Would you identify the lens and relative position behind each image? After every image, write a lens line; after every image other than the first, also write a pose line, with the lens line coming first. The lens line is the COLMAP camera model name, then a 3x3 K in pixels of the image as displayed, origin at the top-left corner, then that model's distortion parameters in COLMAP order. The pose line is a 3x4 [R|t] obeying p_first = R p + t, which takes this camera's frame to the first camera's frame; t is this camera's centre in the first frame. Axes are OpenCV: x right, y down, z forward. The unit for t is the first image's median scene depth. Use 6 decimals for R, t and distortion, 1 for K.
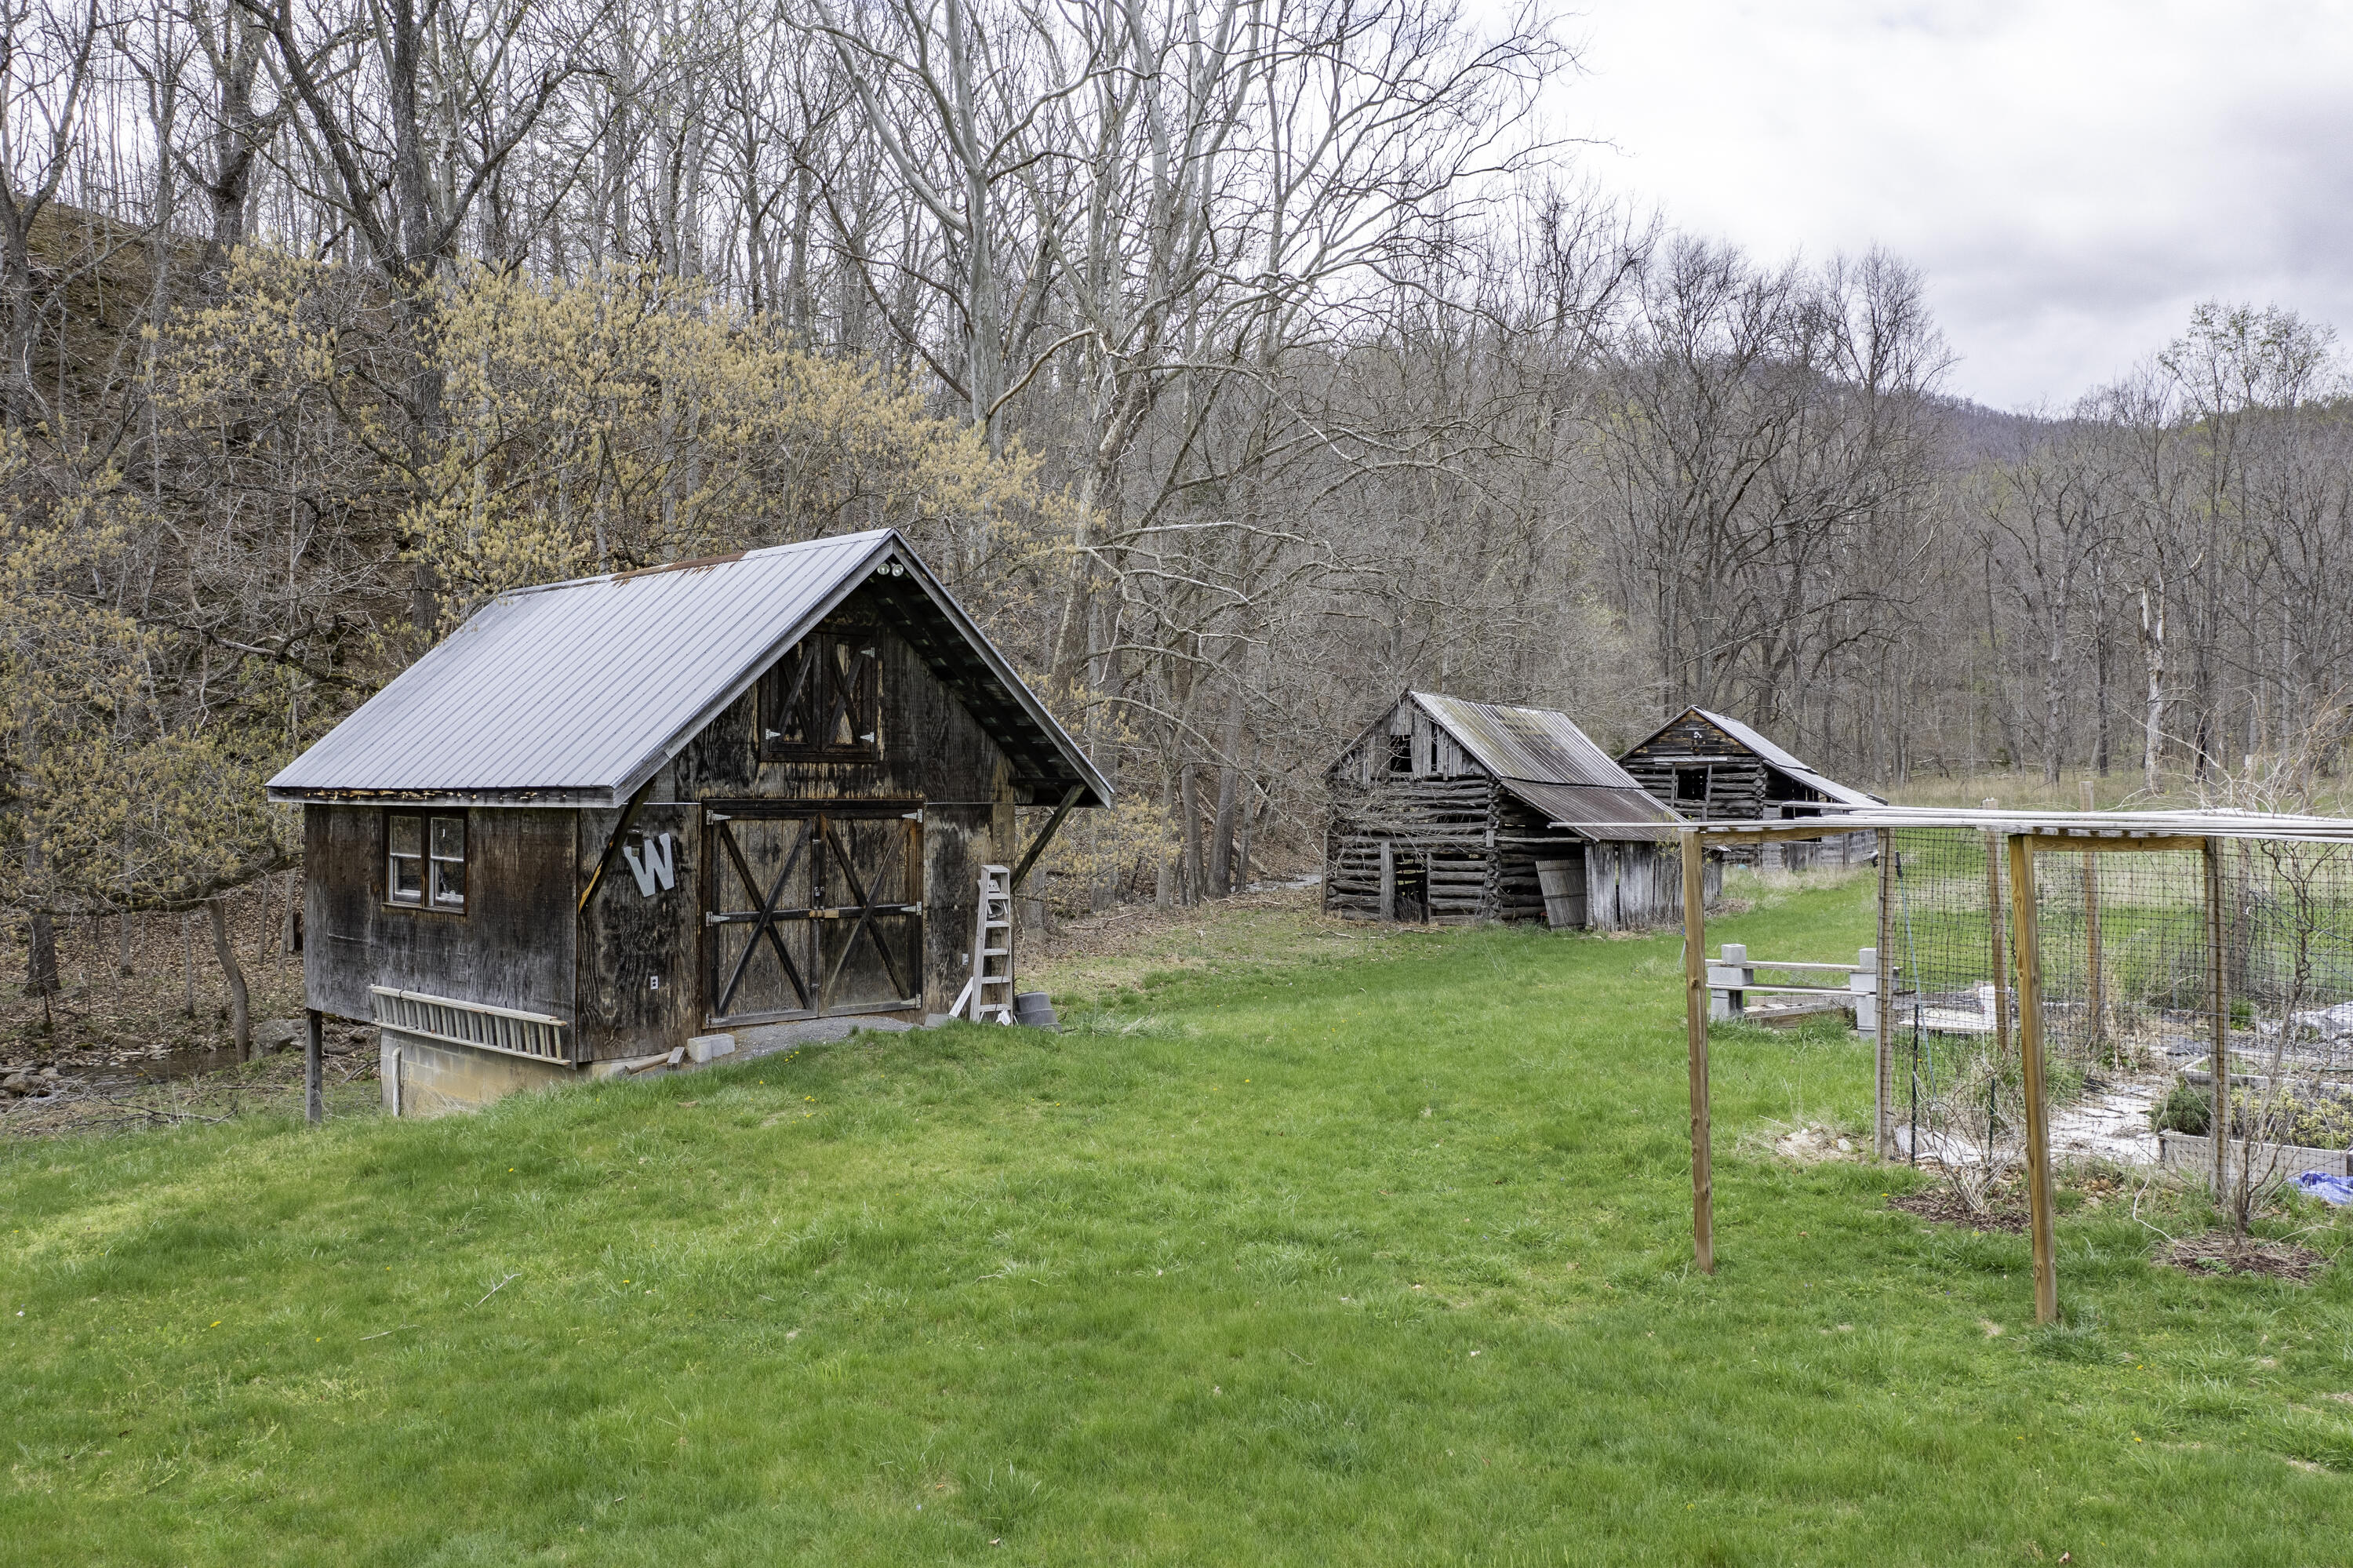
lens RADIAL K [[1922.4, 0, 1176.7], [0, 1922.4, 744.4], [0, 0, 1]] dist [-0.006589, 0.019890]
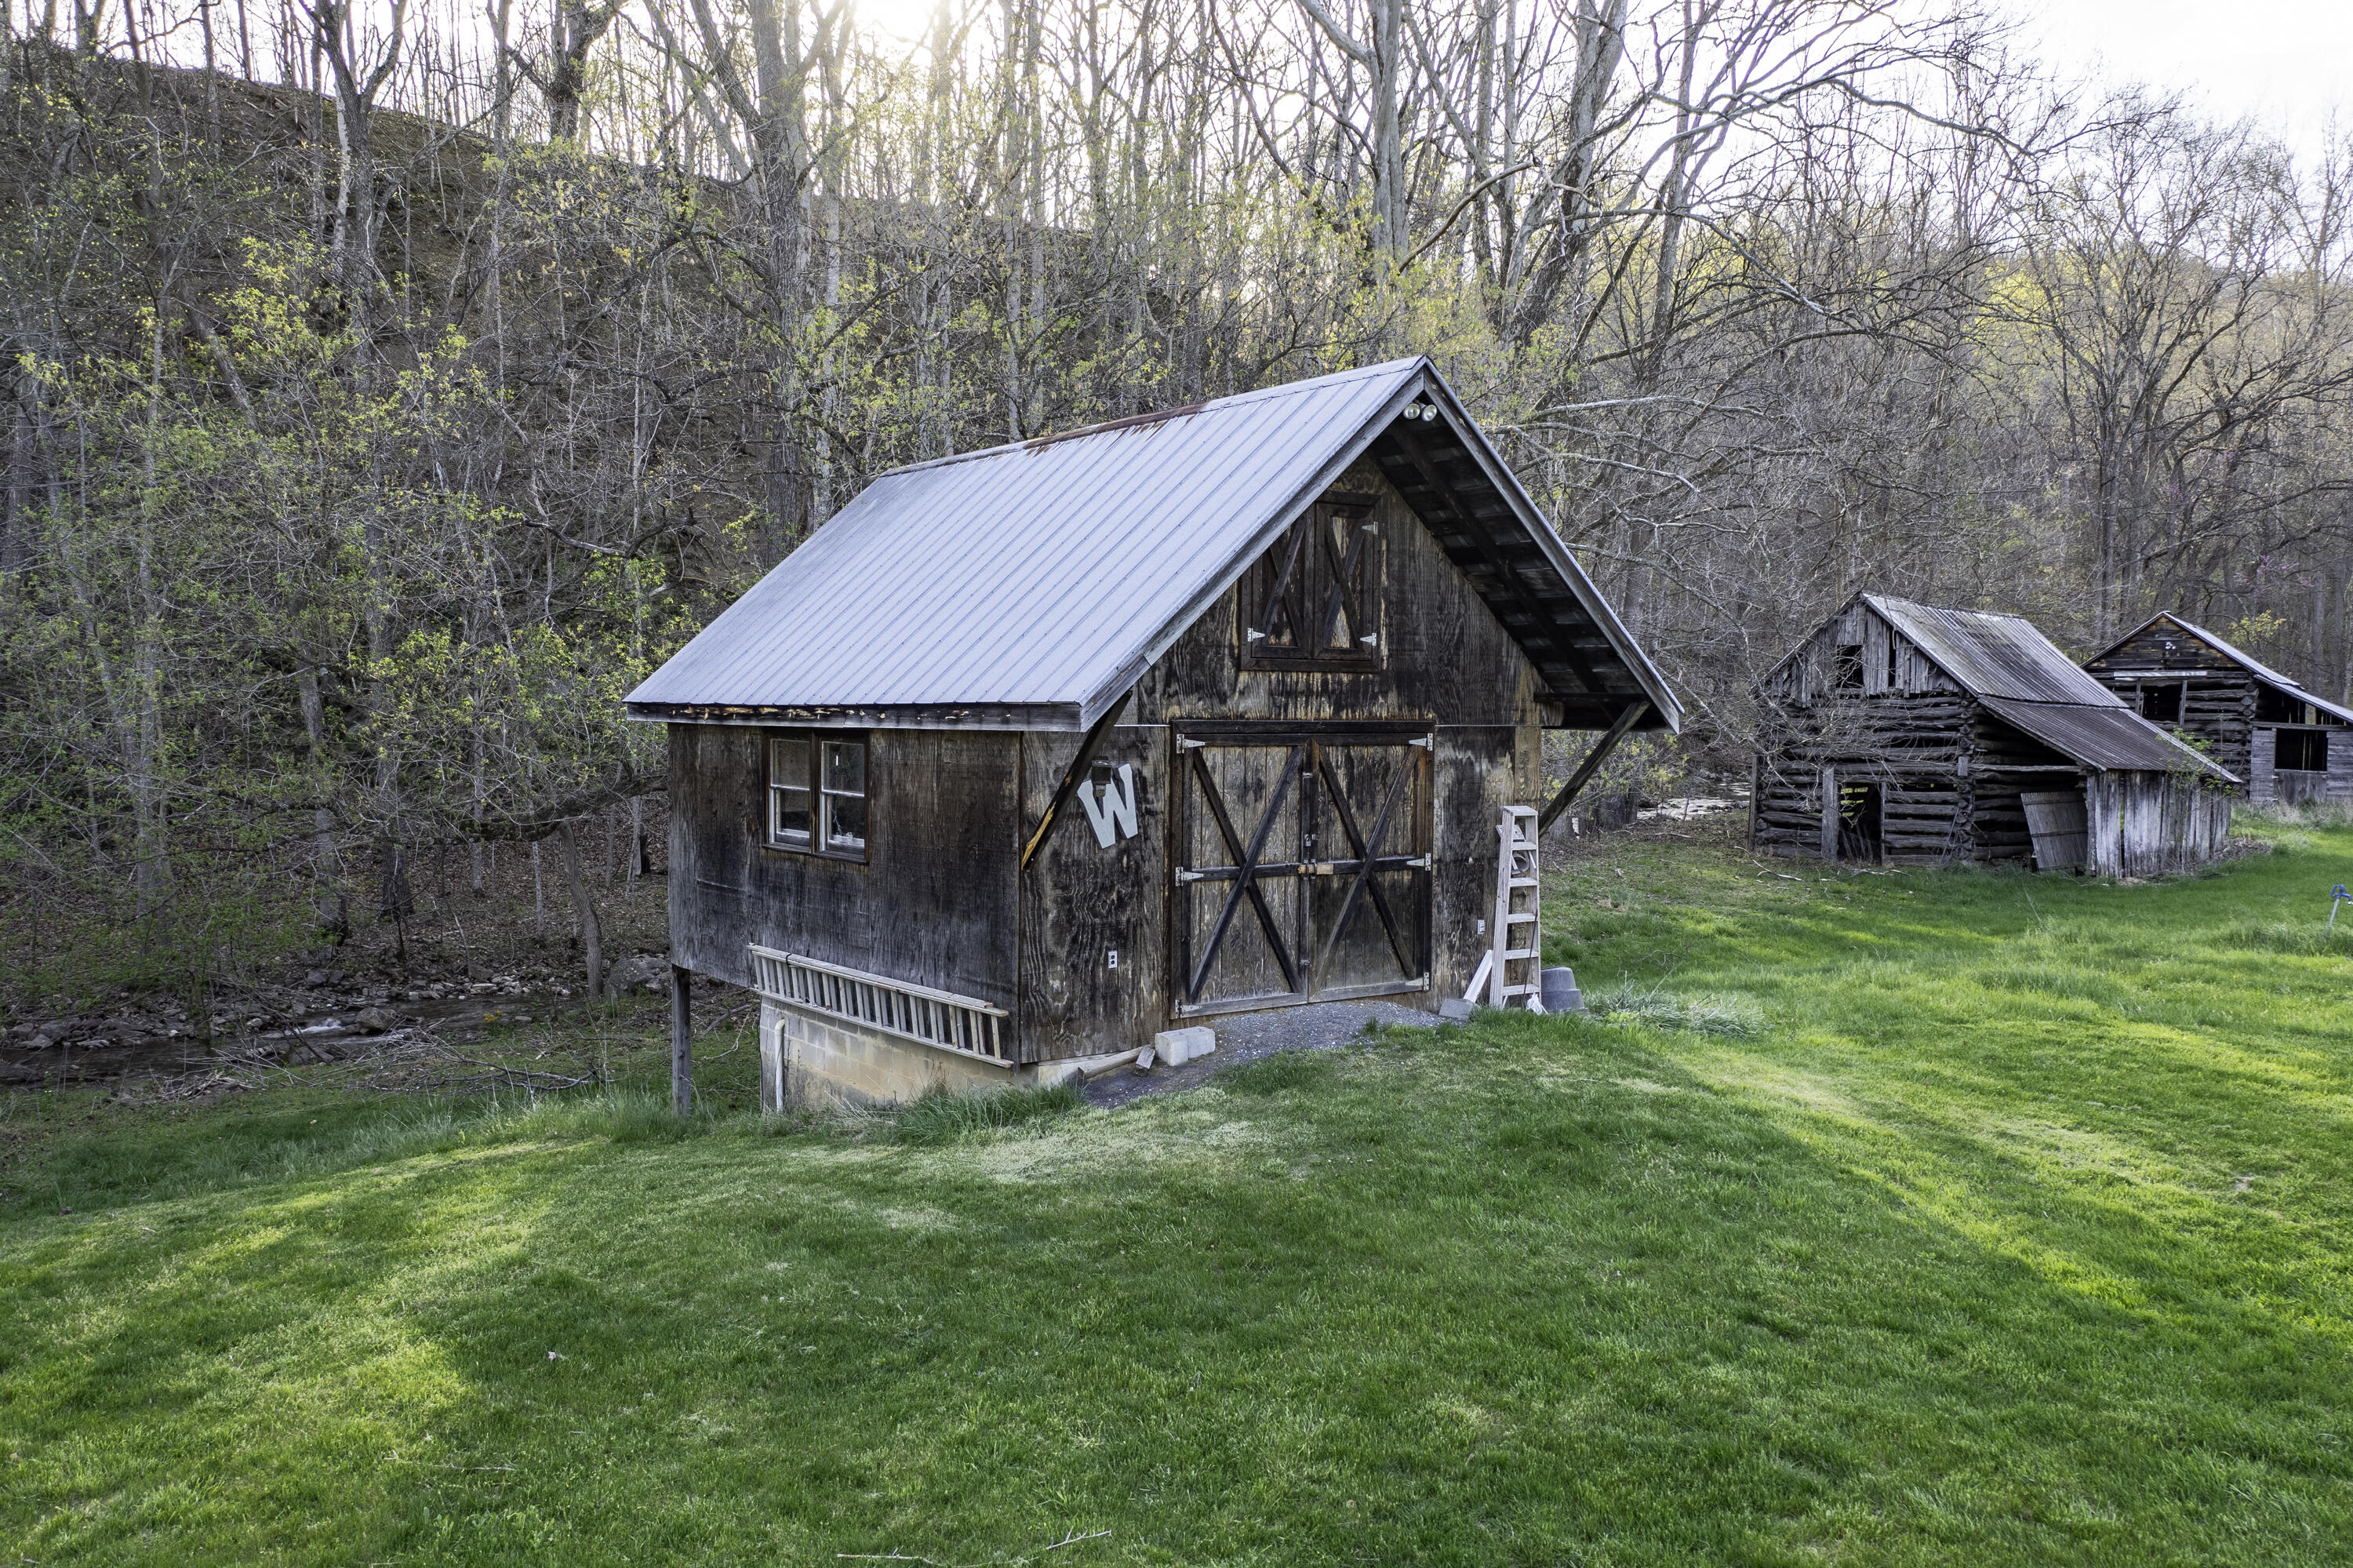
lens RADIAL K [[1956.6, 0, 1173.8], [0, 1956.6, 736.5], [0, 0, 1]] dist [0.009700, 0.010769]
pose [[0.987362, 0.004363, -0.158422, -0.112750], [0.001729, 0.999265, 0.038292, 0.004959], [0.158473, -0.038082, 0.986629, 0.214949]]
